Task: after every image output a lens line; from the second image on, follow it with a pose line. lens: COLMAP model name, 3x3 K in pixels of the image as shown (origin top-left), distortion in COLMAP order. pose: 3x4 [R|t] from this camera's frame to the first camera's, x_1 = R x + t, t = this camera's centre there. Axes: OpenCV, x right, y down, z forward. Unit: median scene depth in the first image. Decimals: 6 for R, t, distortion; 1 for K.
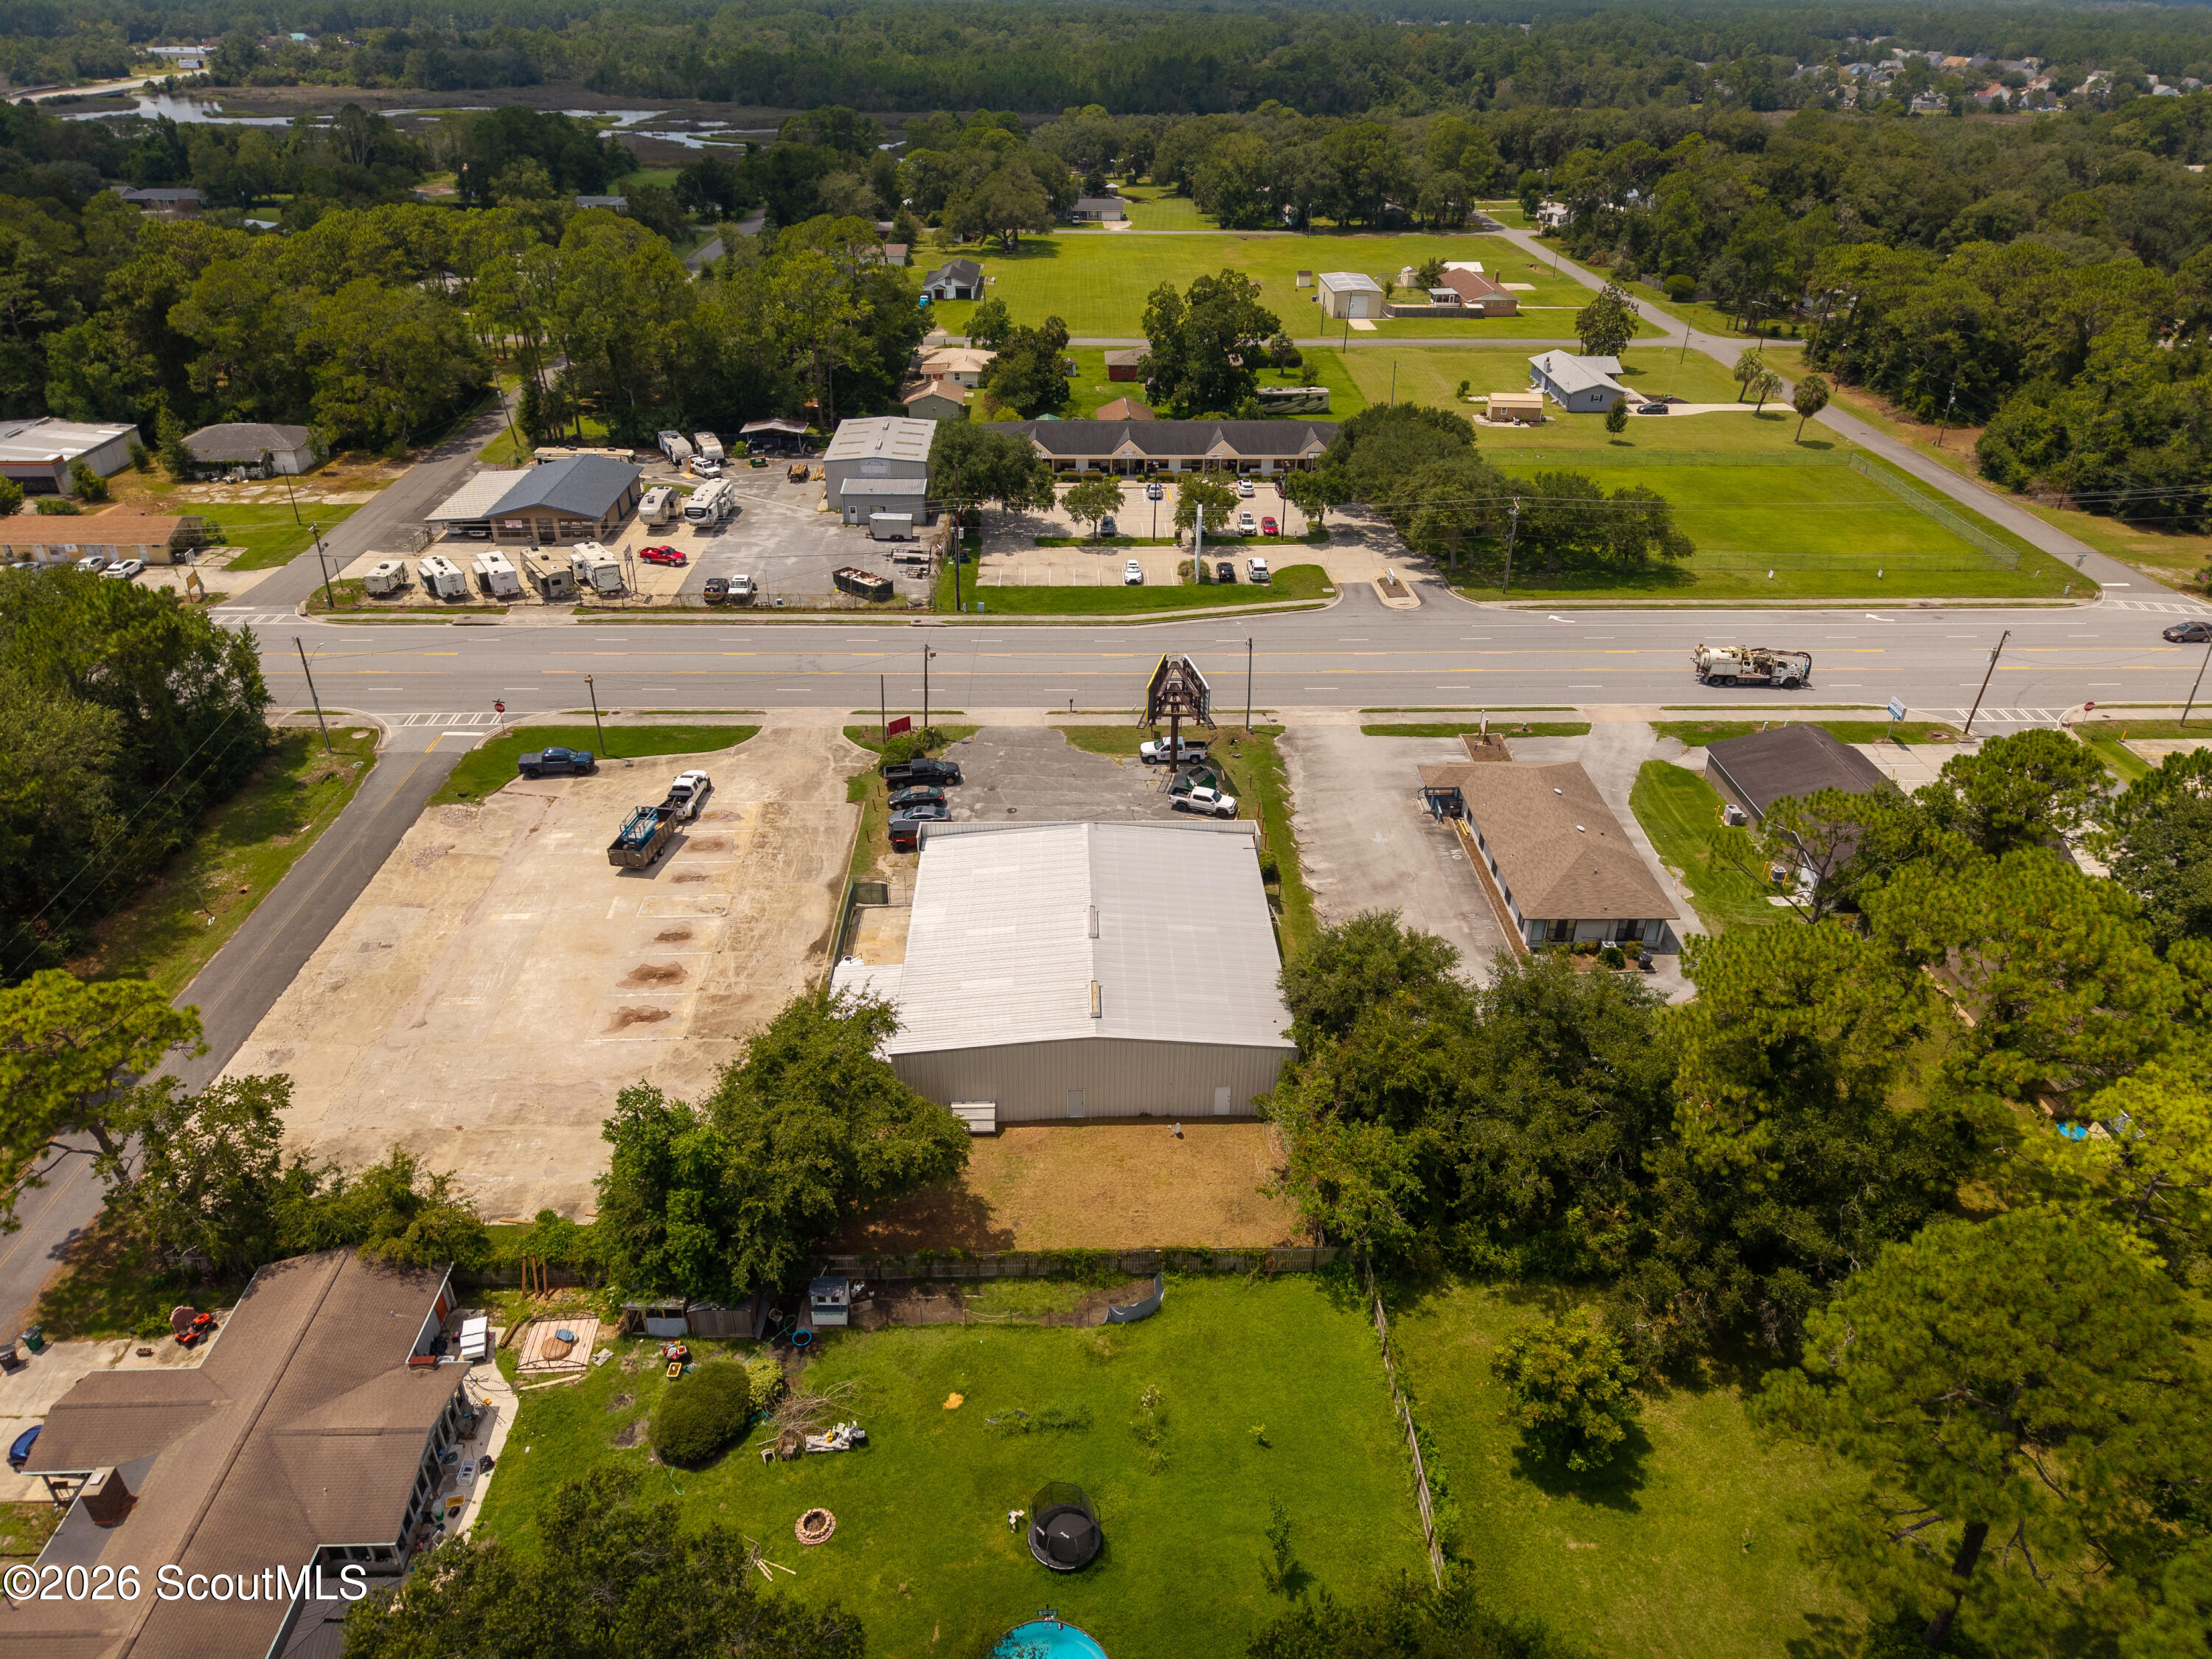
lens RADIAL K [[1470.4, 0, 1118.6], [0, 1470.4, 824.8], [0, 0, 1]] dist [0.078385, -0.123221]
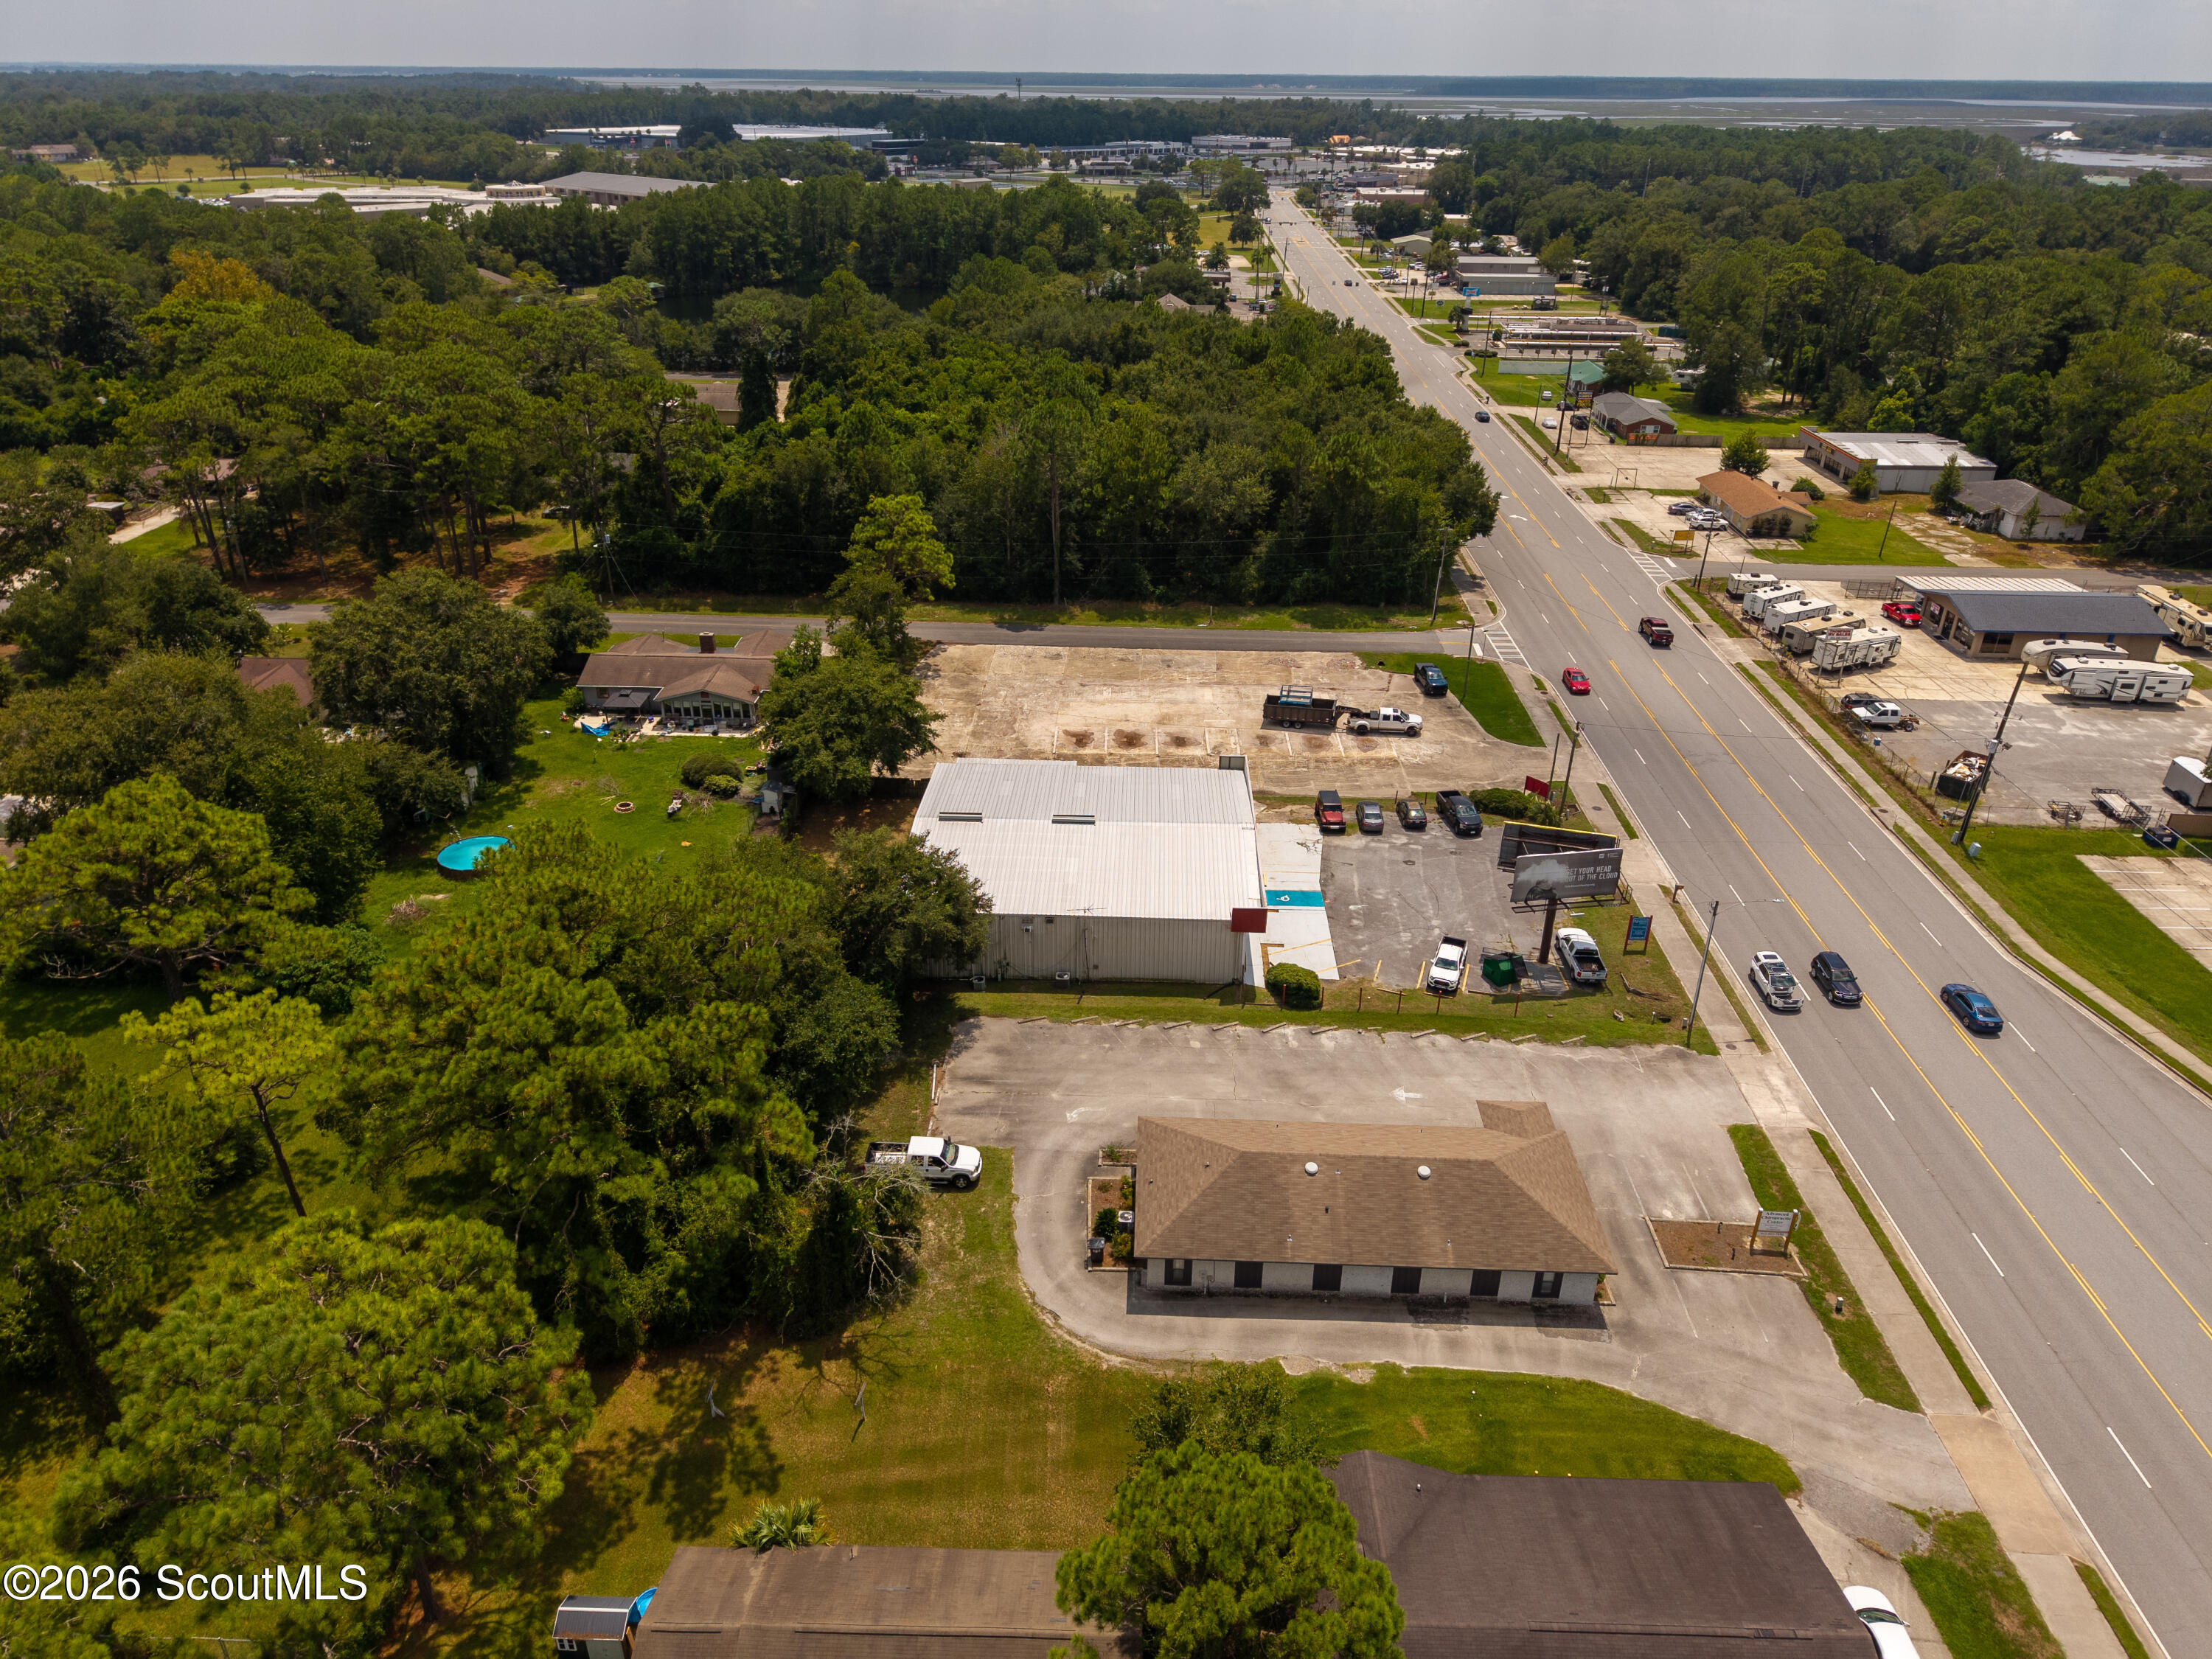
lens RADIAL K [[1472.9, 0, 1106.0], [0, 1472.9, 829.5], [0, 0, 1]] dist [0.054478, -0.061993]
pose [[-0.068818, 0.441120, -0.894806, 0.602974], [-0.504495, 0.758407, 0.412678, -0.246495], [0.860668, 0.479824, 0.170351, 0.504877]]
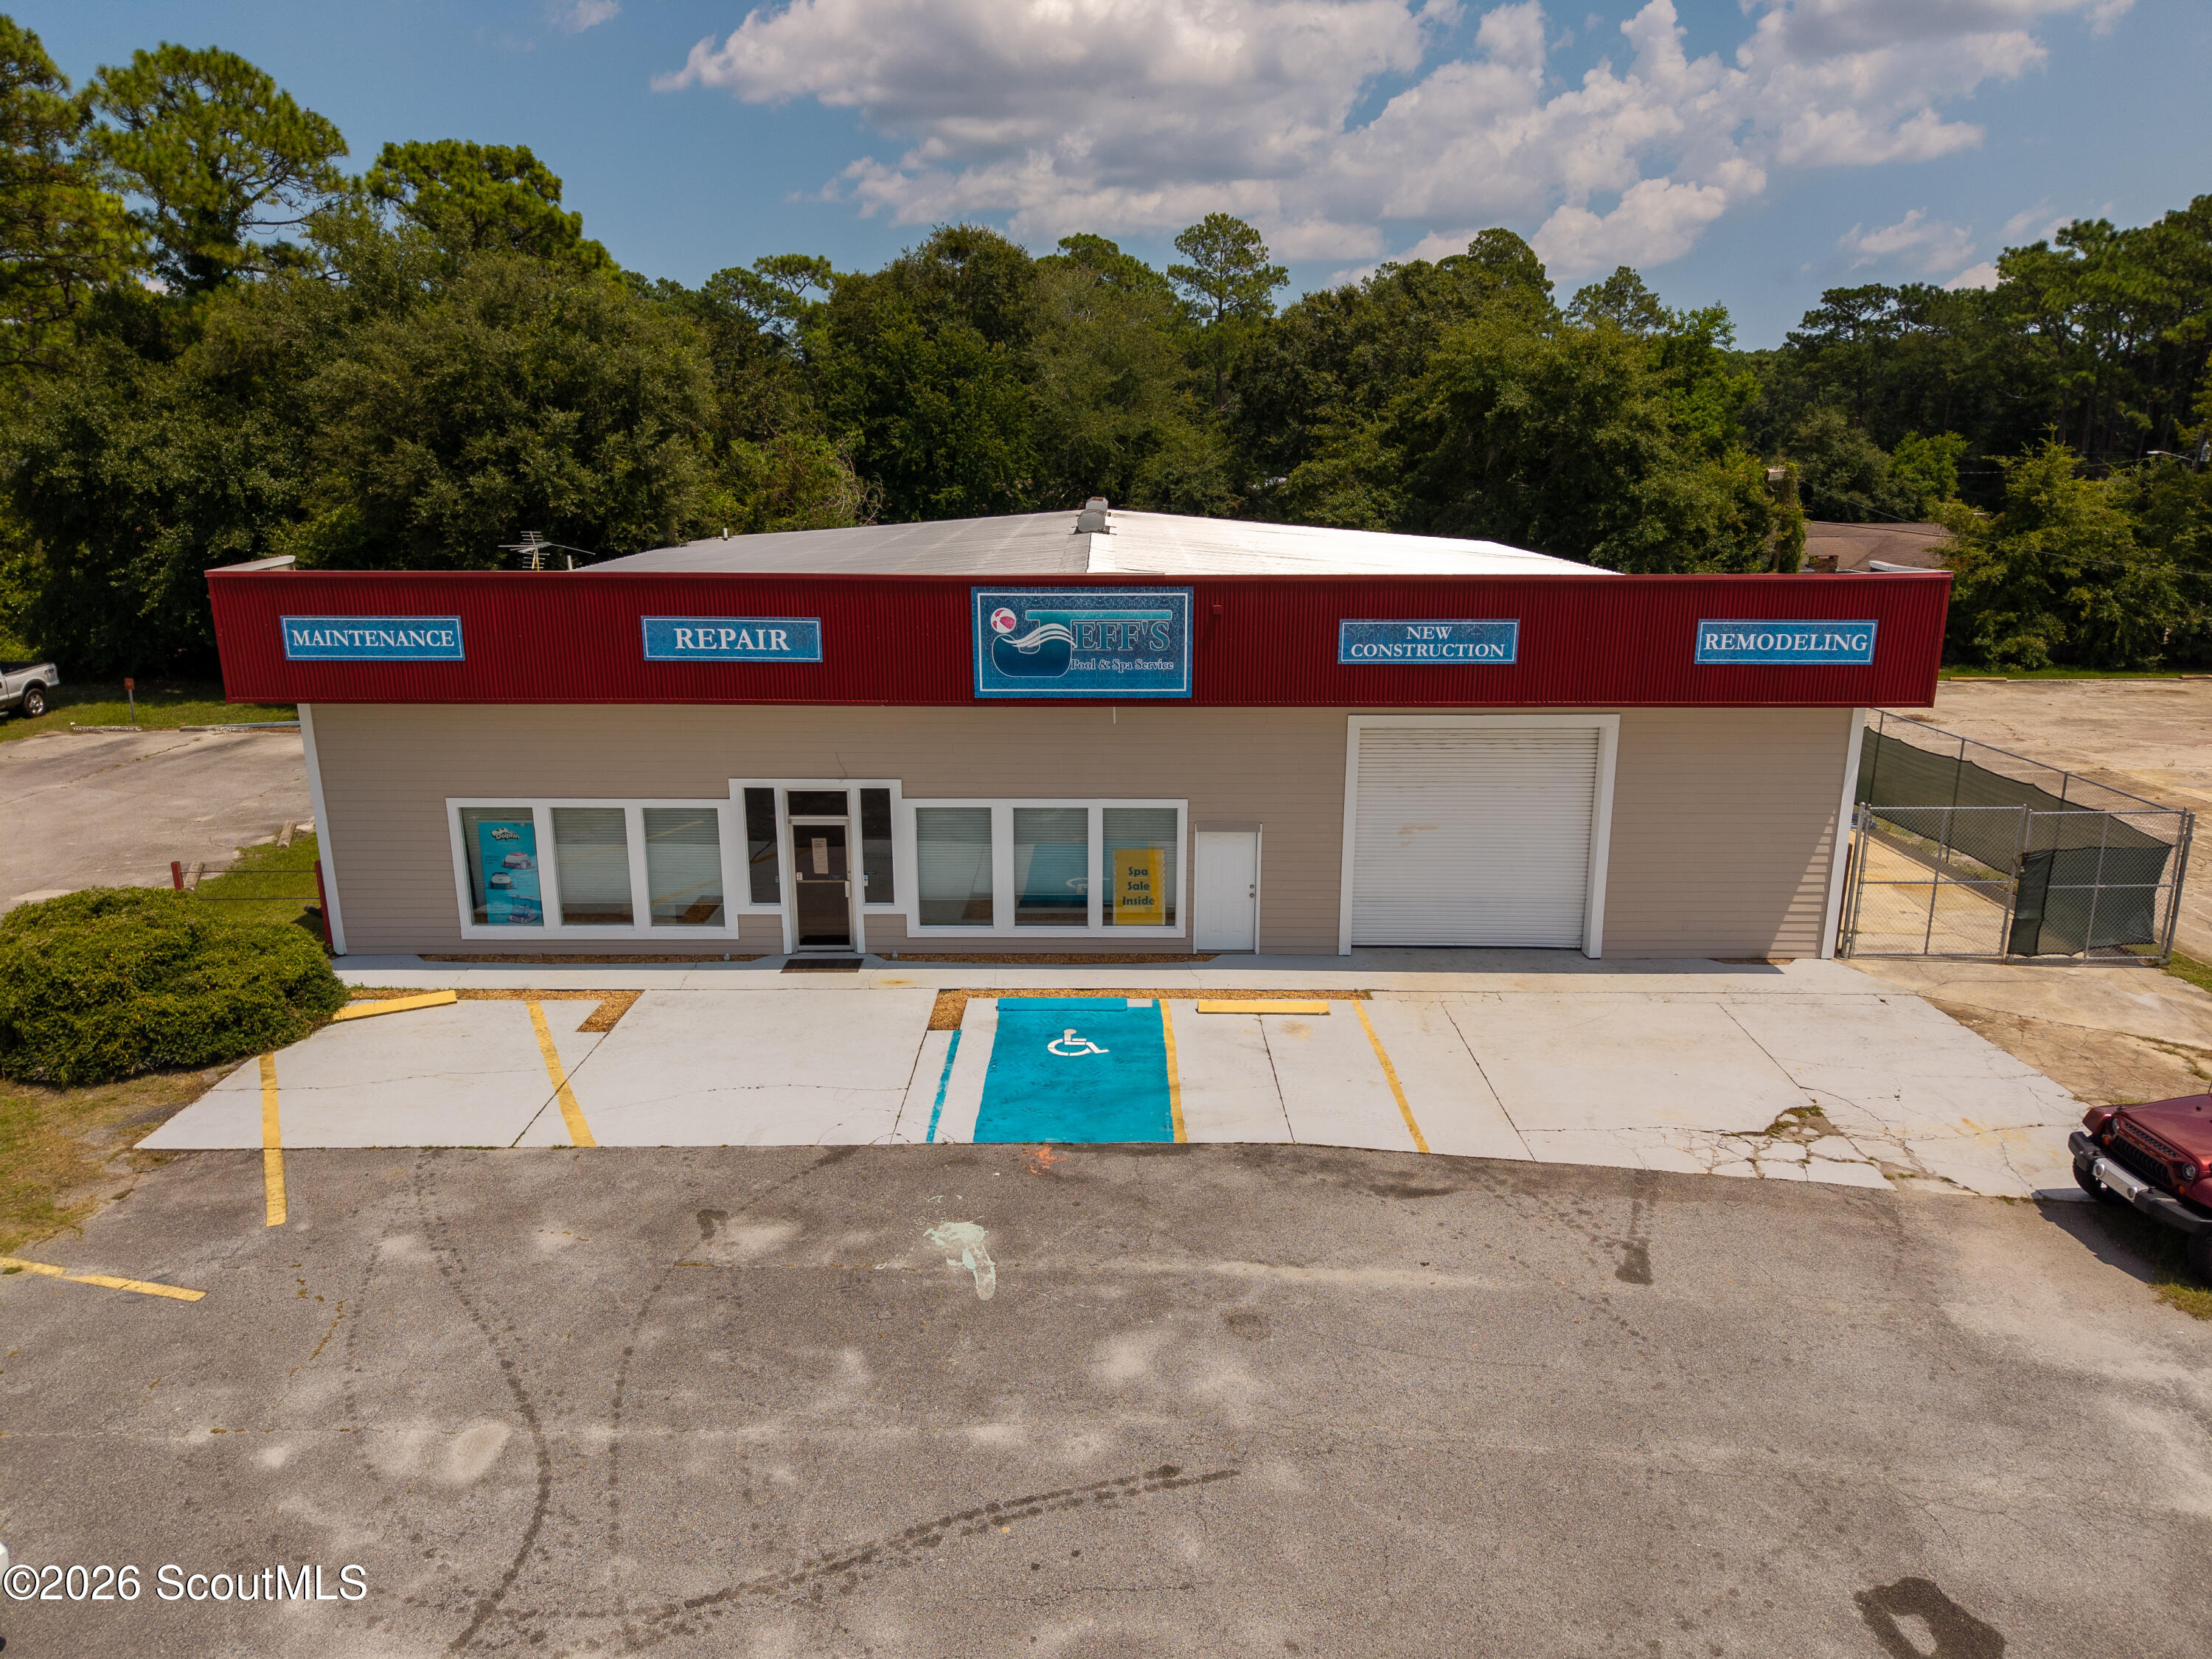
lens RADIAL K [[1484.5, 0, 1108.9], [0, 1484.5, 828.6], [0, 0, 1]] dist [0.013616, -0.008690]
pose [[-0.999149, -0.024698, 0.033031, -0.021492], [0.005459, 0.714633, 0.699479, -0.078106], [-0.040881, 0.699064, -0.713890, 0.790692]]
